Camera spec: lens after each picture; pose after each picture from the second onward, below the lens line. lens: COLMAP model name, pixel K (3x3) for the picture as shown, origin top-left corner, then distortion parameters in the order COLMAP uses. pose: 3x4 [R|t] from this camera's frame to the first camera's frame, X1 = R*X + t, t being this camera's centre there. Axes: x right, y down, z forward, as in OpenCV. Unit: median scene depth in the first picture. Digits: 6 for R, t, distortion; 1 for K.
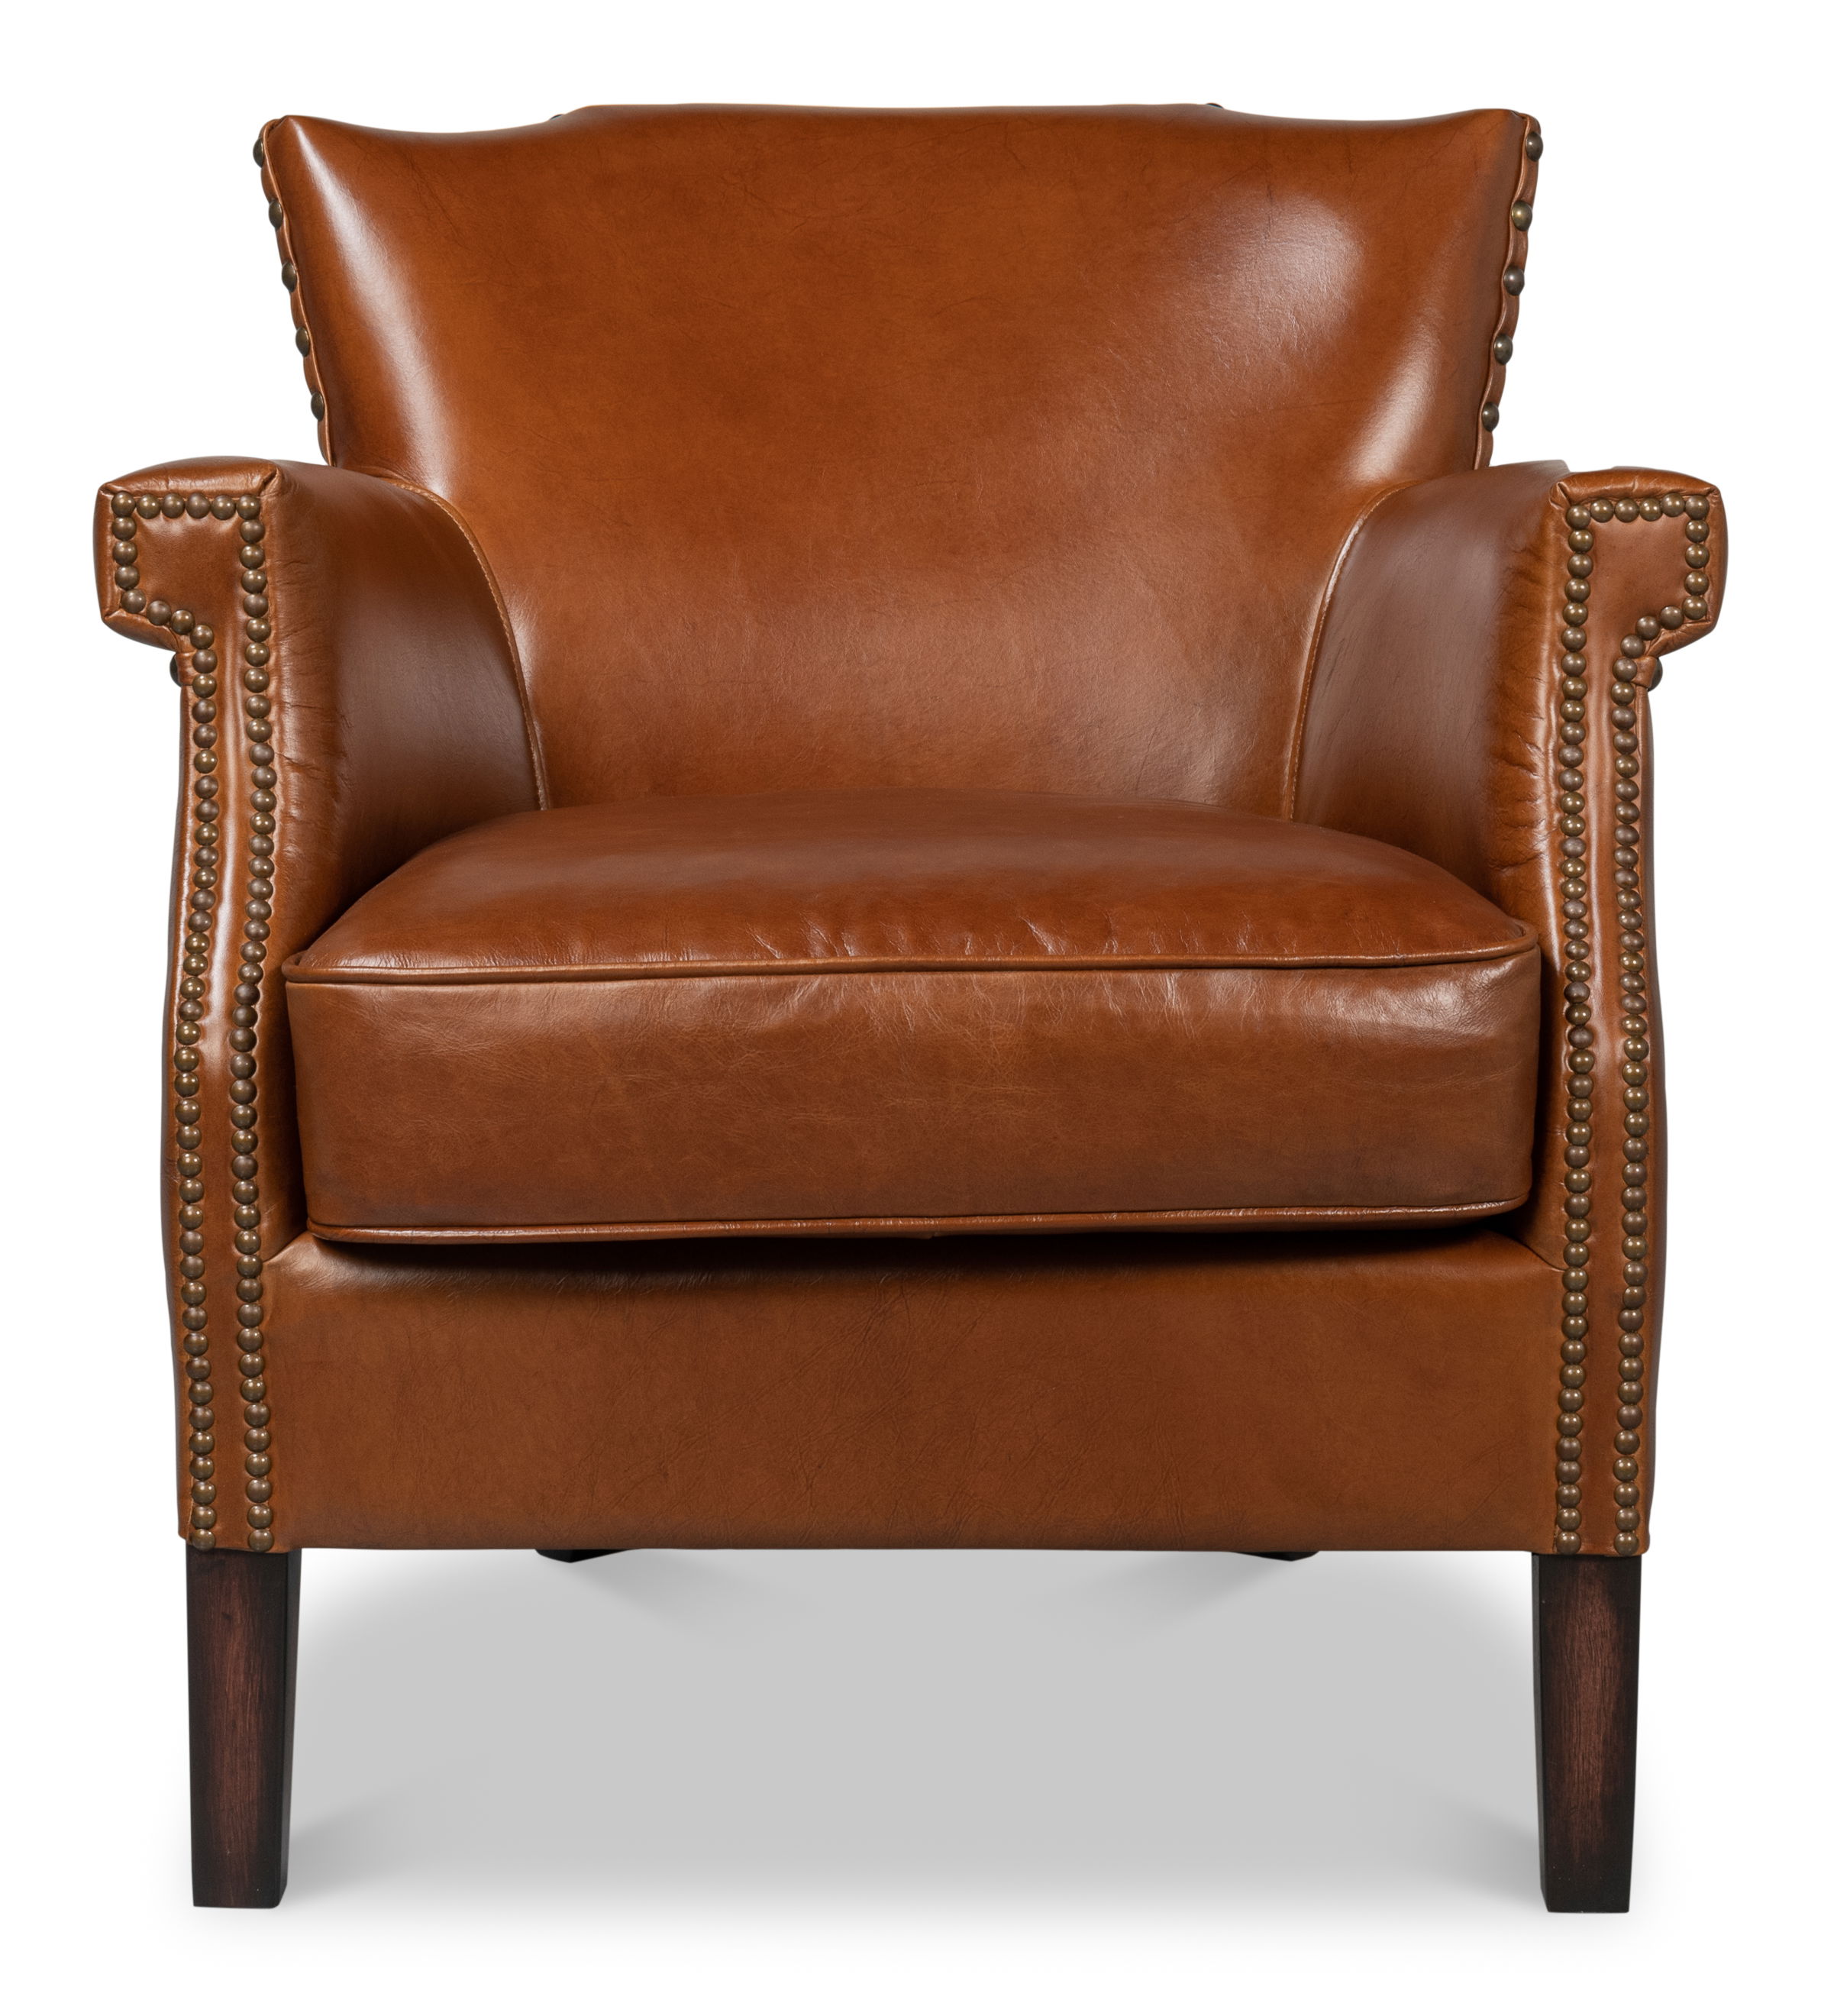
lens RADIAL K [[4136.0, 0, 911.2], [0, 4136.0, 1023.1], [0, 0, 1]] dist [0.016848, 0.000000]
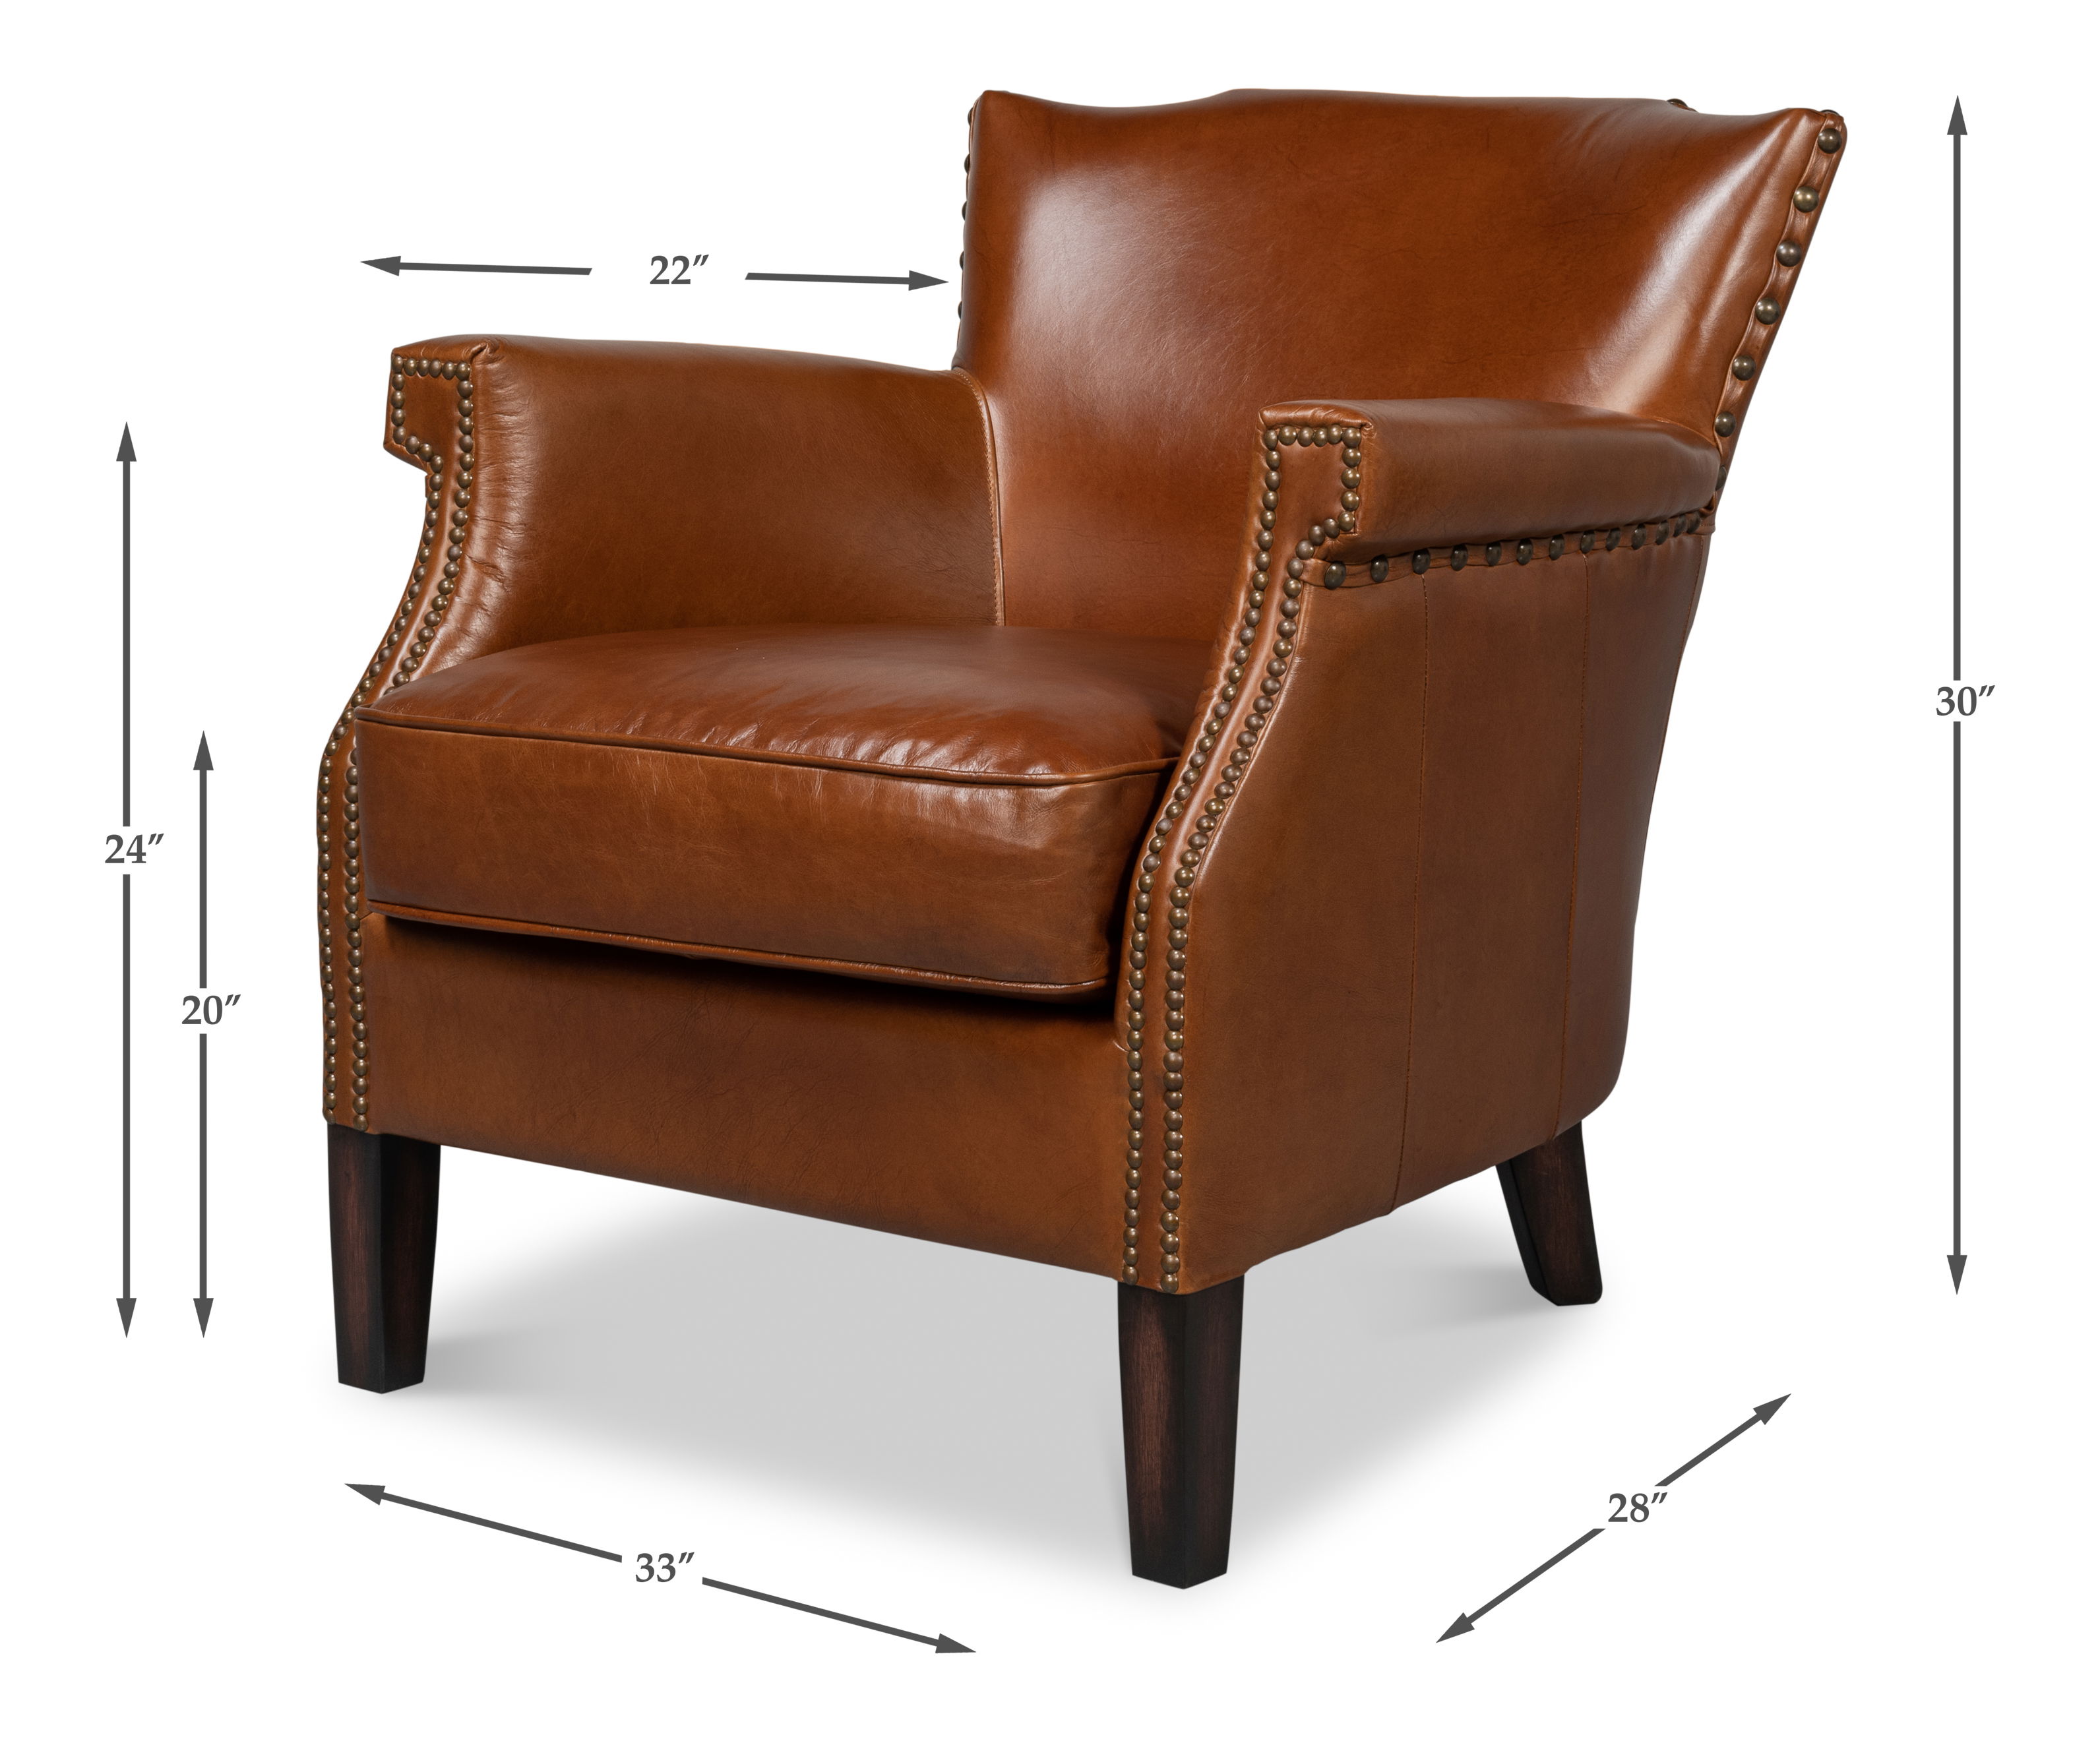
lens RADIAL K [[3412.5, 0, 1050.8], [0, 3412.5, 857.7], [0, 0, 1]] dist [-0.073382, 0.000000]
pose [[0.910704, 0.116392, -0.396321, 0.511195], [-0.114286, 0.993024, 0.029015, -0.022561], [0.396934, 0.018869, 0.917653, 0.065383]]
